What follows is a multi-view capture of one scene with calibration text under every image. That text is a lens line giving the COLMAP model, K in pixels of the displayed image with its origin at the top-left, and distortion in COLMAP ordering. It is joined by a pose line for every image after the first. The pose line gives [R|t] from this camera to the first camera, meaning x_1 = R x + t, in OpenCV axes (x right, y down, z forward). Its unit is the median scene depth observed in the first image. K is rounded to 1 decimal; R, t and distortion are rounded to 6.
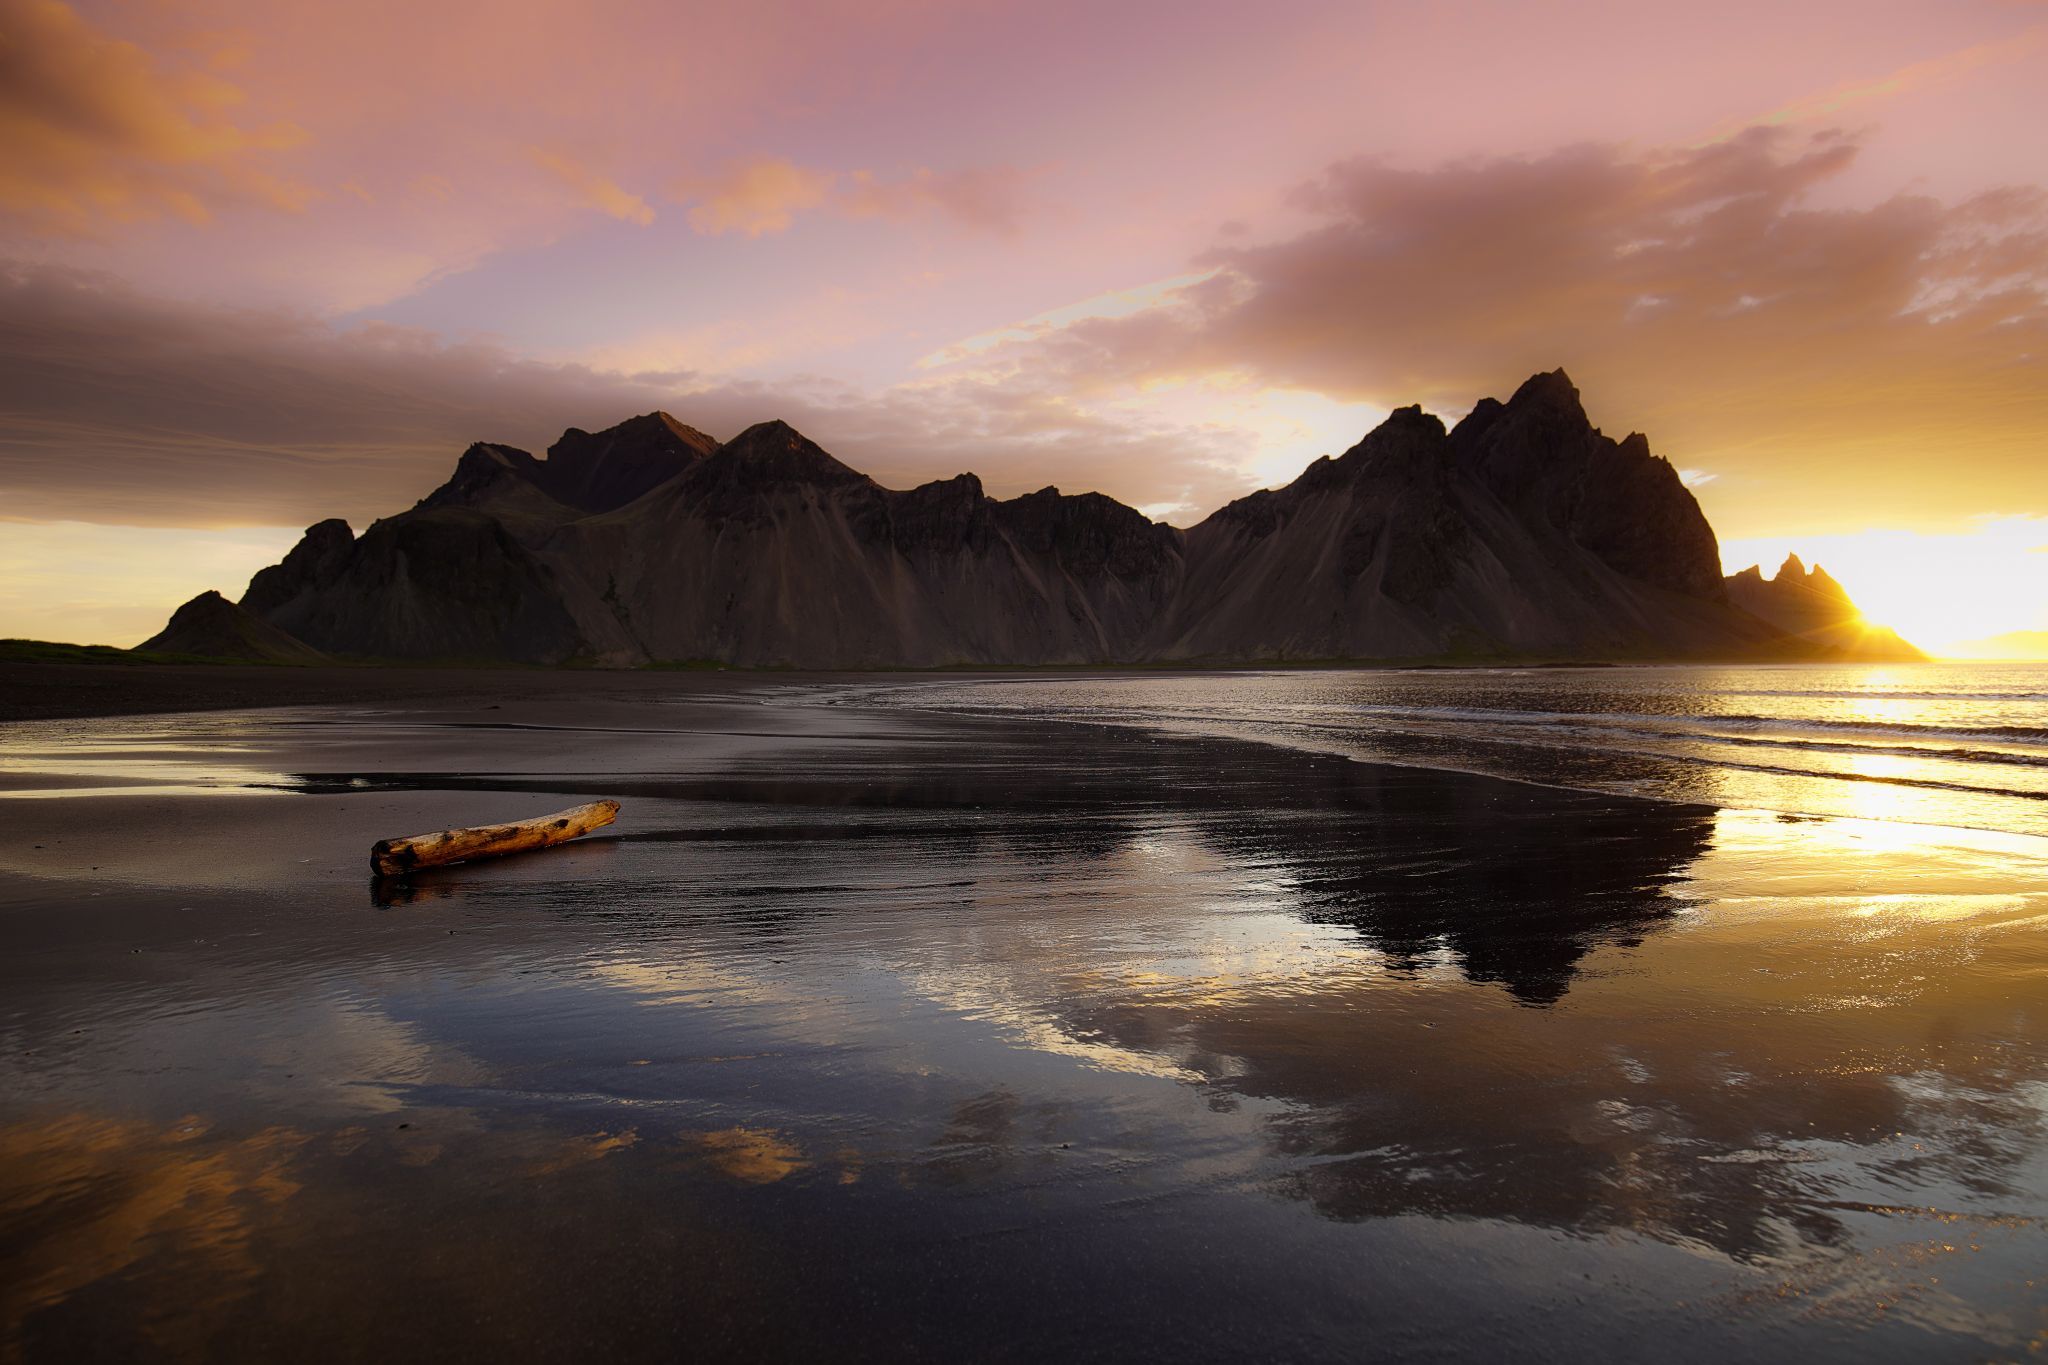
lens RADIAL K [[1036.2, 0, 1024.0], [0, 1036.2, 682.5], [0, 0, 1]] dist [-0.023709, -0.000034]
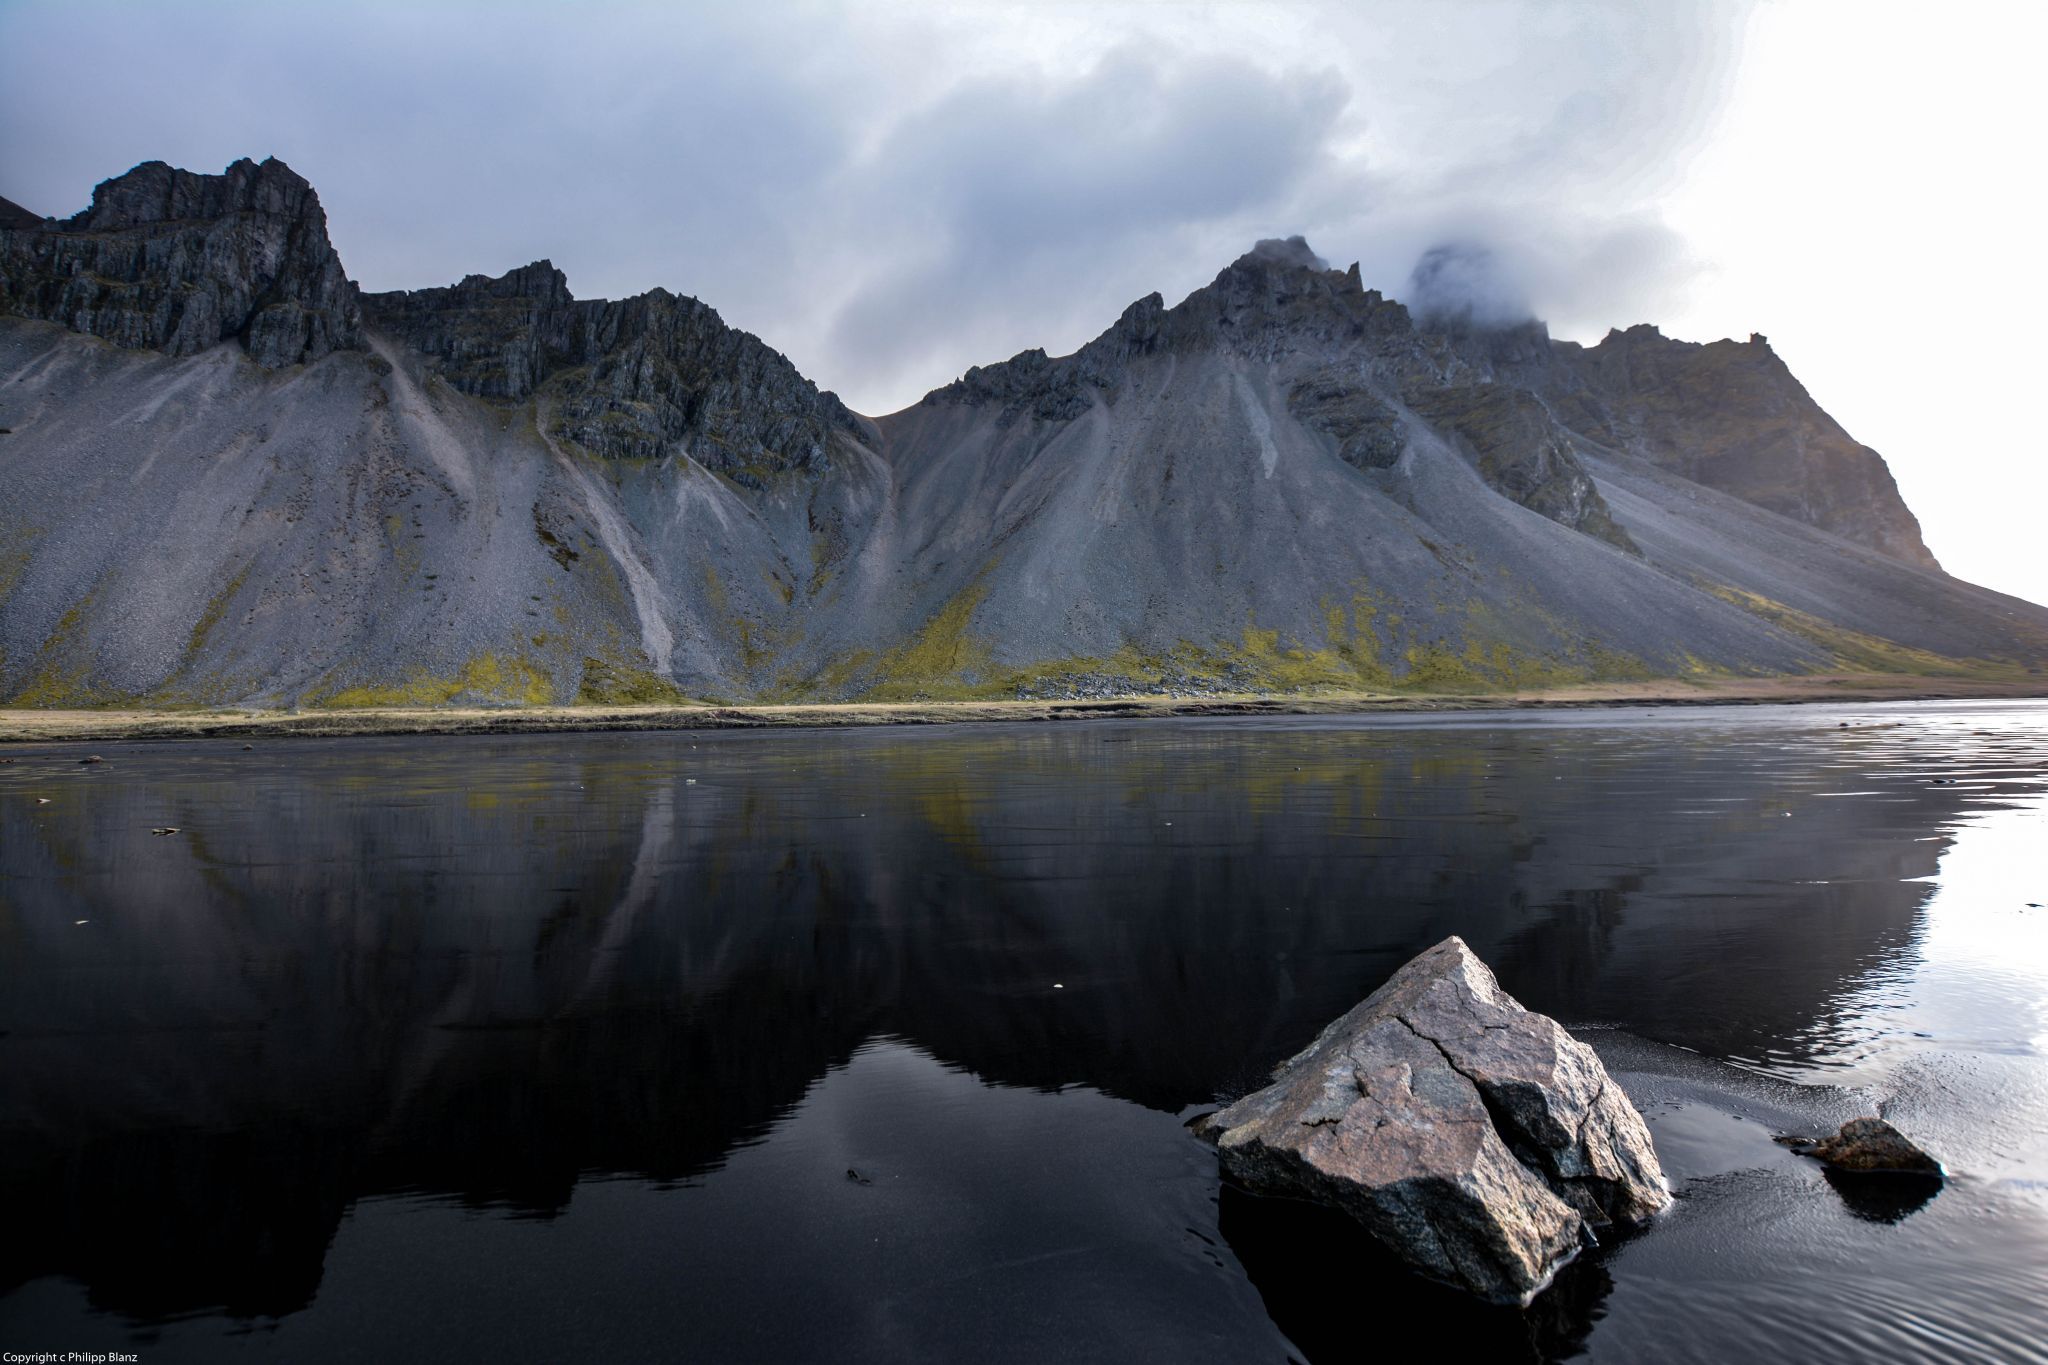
lens RADIAL K [[907.6, 0, 1024.0], [0, 907.6, 682.5], [0, 0, 1]] dist [-0.027390, 0.000189]
pose [[0.917250, 0.011110, 0.398157, 0.063933], [0.013519, 0.998167, -0.058997, -0.007866], [-0.398082, 0.059498, 0.915418, 0.664200]]
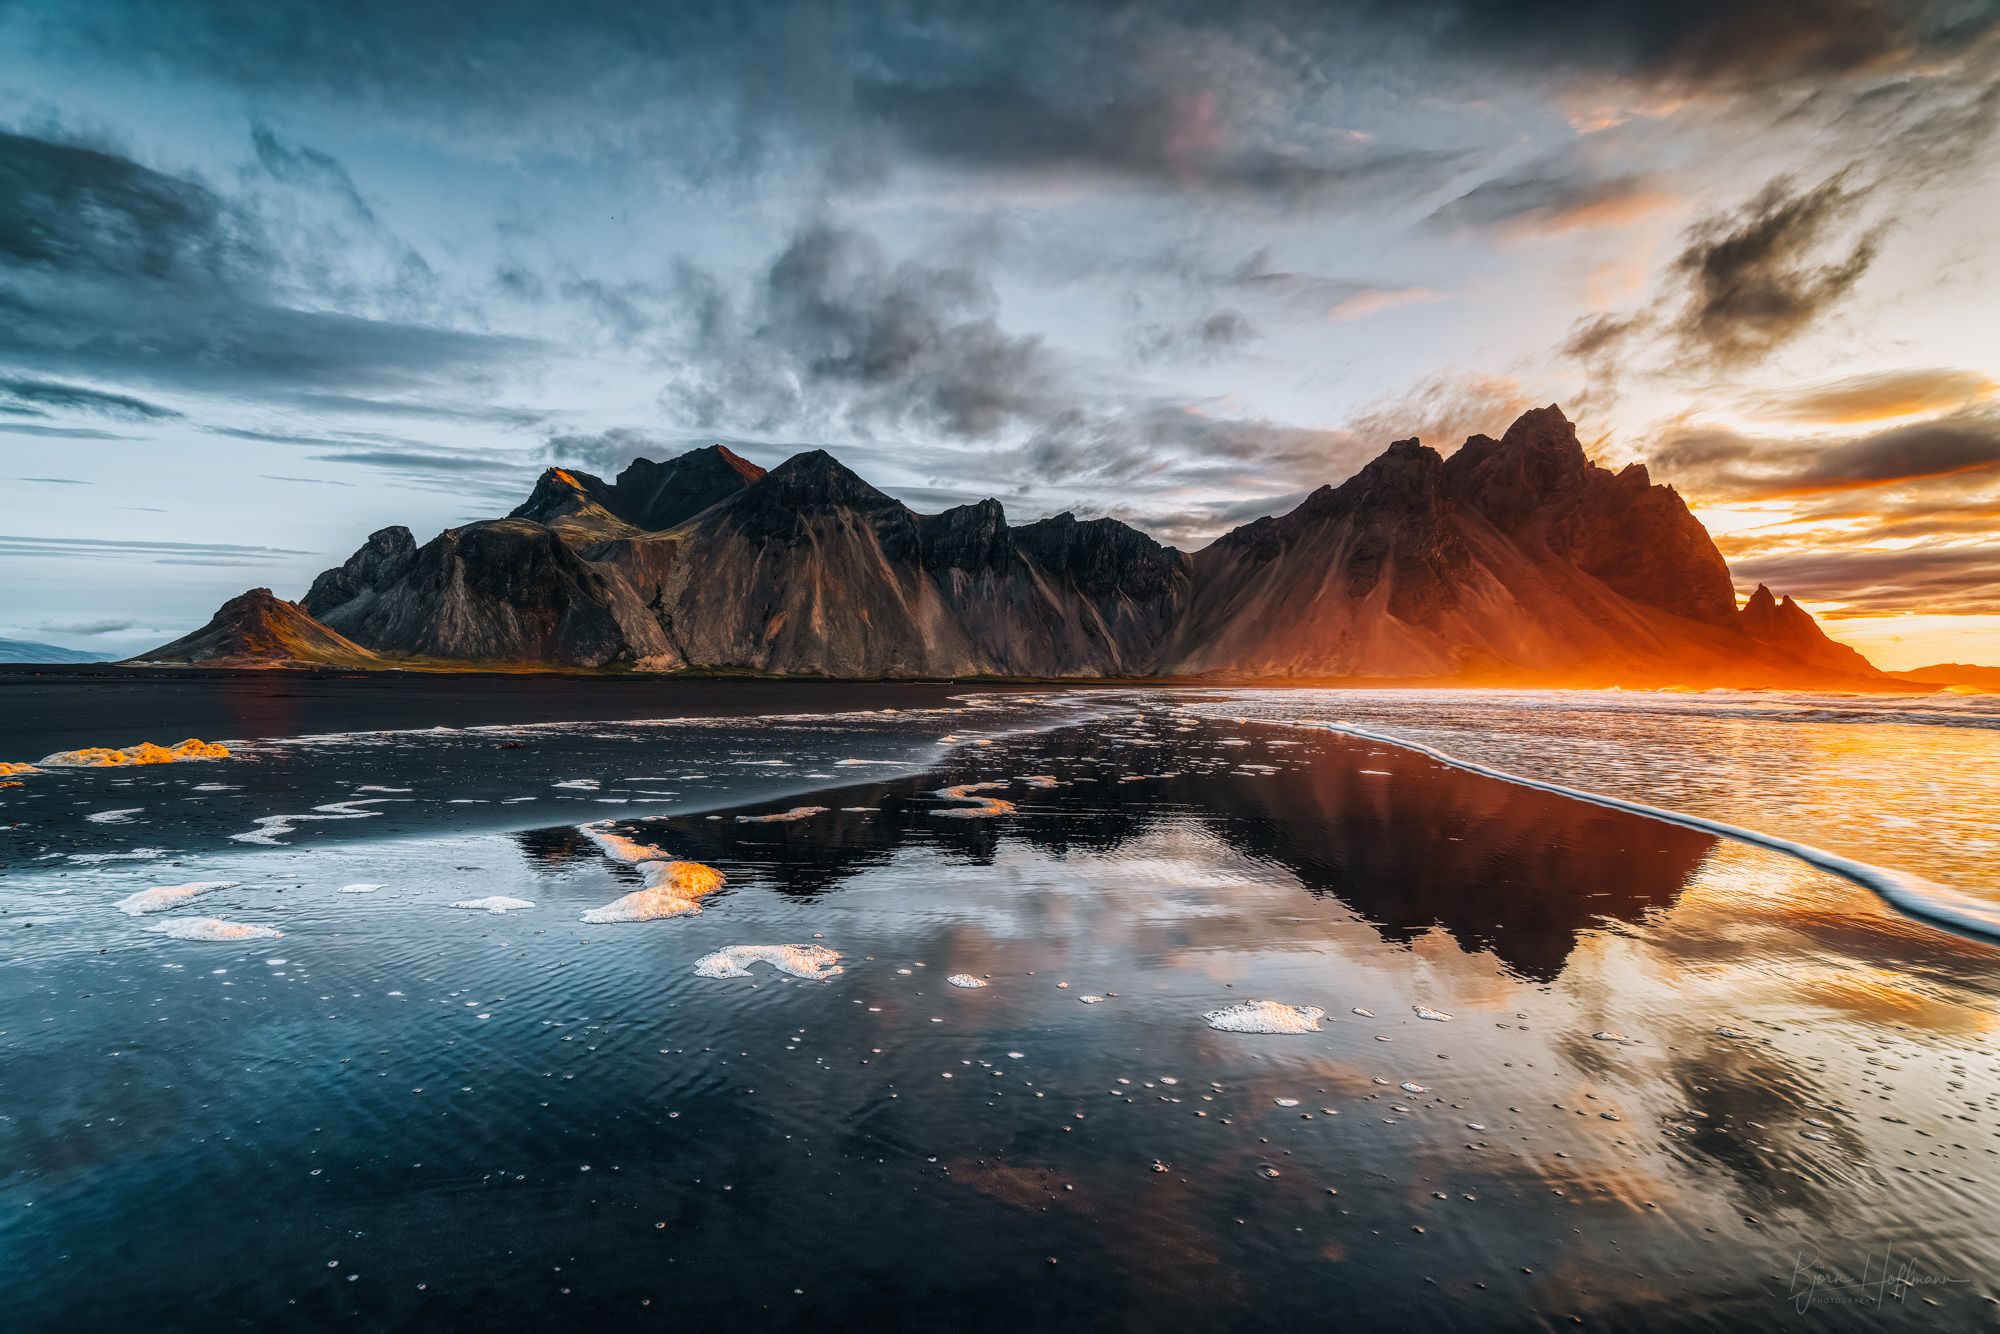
lens RADIAL K [[876.1, 0, 992.7], [0, 876.1, 665.3], [0, 0, 1]] dist [-0.000050, 0.000094]
pose [[0.998765, 0.019498, -0.045688, -0.007206], [-0.020830, 0.999366, -0.028865, -0.001351], [0.045096, 0.029781, 0.998539, 0.091541]]
